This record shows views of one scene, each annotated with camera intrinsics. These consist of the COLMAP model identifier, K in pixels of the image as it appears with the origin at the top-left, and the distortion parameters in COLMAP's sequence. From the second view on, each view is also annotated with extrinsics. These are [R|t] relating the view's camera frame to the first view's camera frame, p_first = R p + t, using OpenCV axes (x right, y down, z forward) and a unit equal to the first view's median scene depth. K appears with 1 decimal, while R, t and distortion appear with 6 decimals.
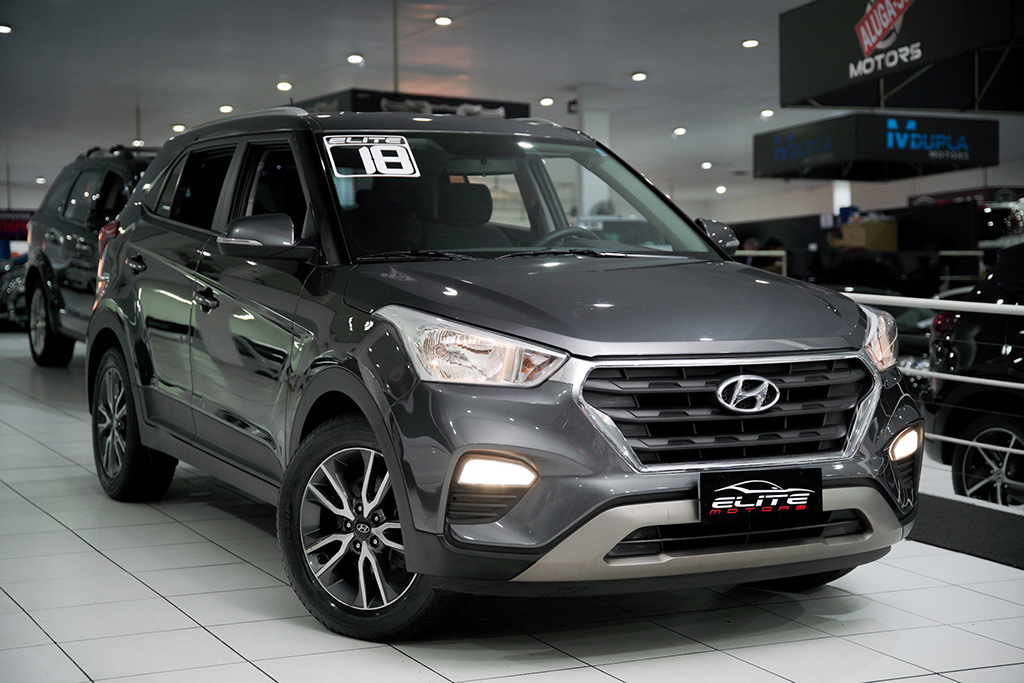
lens RADIAL K [[1717.3, 0, 512.0], [0, 1717.3, 341.5], [0, 0, 1]] dist [0.035220, 0.022594]
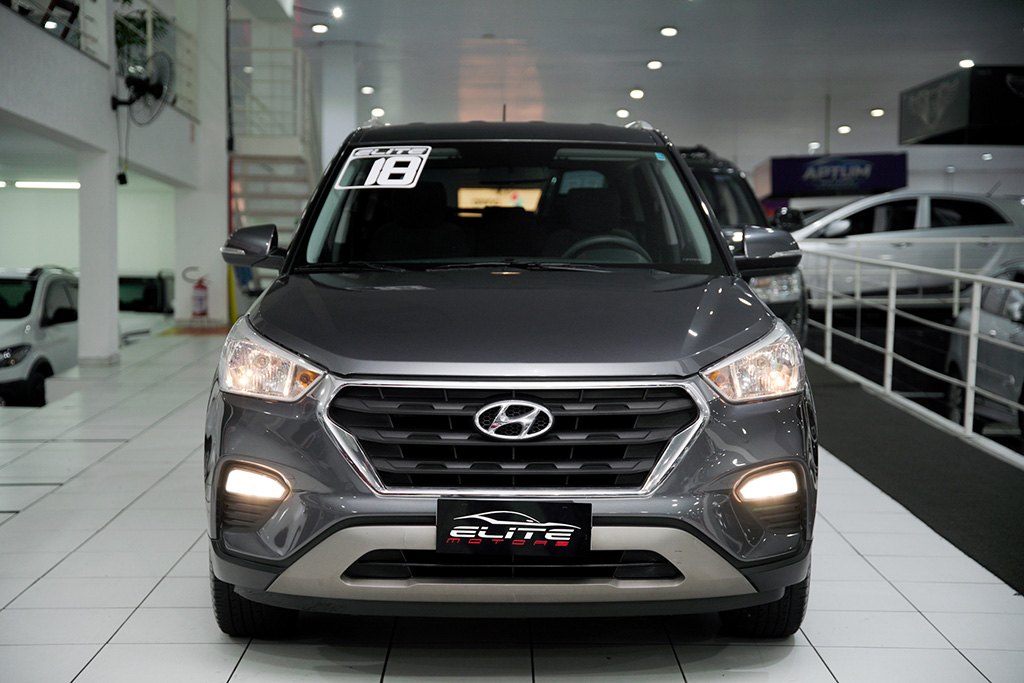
lens RADIAL K [[1642.4, 0, 512.0], [0, 1642.4, 341.5], [0, 0, 1]] dist [0.233867, 0.070086]
pose [[0.889791, 0.035999, -0.454945, 0.556633], [-0.029296, 0.999334, 0.021777, -0.033556], [0.455426, -0.006049, 0.890253, 0.185572]]
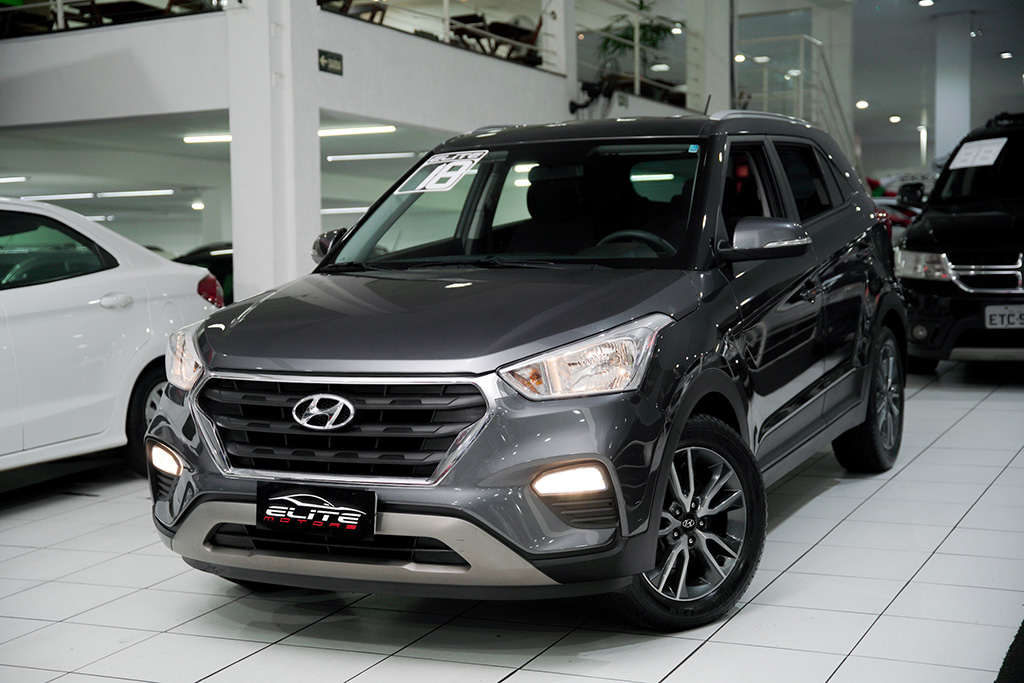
lens RADIAL K [[1559.8, 0, 512.0], [0, 1559.8, 341.5], [0, 0, 1]] dist [0.003196, 0.019941]
pose [[0.589135, 0.048960, -0.806550, 0.977508], [-0.010845, 0.998552, 0.052693, -0.064257], [0.807962, -0.022296, 0.588813, 0.539166]]
